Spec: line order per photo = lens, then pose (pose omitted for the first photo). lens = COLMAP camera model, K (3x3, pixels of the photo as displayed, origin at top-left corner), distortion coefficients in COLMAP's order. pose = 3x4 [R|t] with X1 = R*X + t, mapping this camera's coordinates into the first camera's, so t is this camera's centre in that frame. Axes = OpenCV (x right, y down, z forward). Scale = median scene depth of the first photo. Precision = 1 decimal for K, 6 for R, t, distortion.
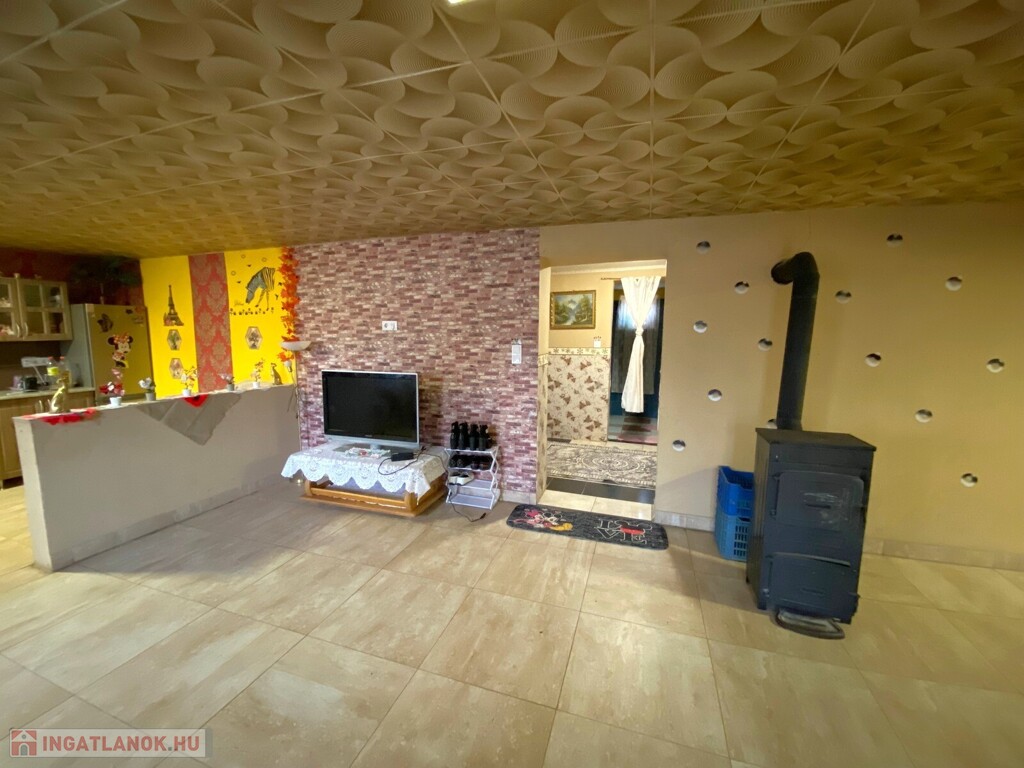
lens RADIAL K [[417.9, 0, 516.4], [0, 417.9, 387.8], [0, 0, 1]] dist [-0.001427, -0.009922]
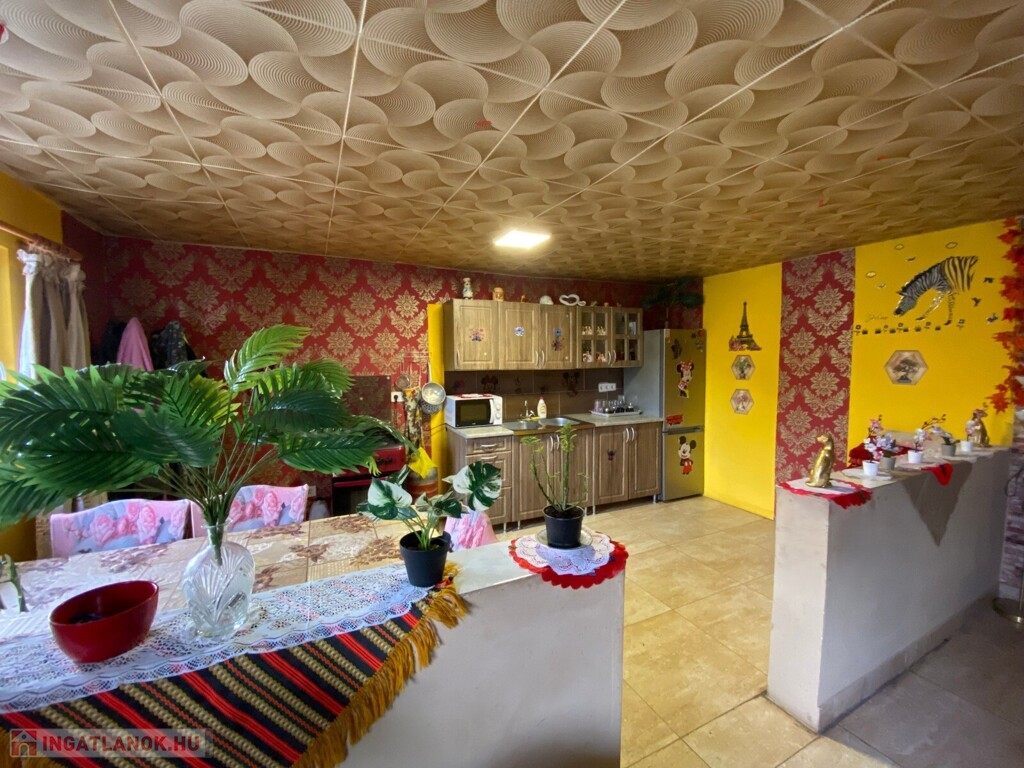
lens RADIAL K [[417.9, 0, 508.6], [0, 417.9, 379.3], [0, 0, 1]] dist [-0.001427, -0.009922]
pose [[0.687083, 0.029824, -0.725967, -0.575973], [-0.078598, 0.996345, -0.033458, -0.028374], [0.722315, 0.080048, 0.686916, 0.093030]]
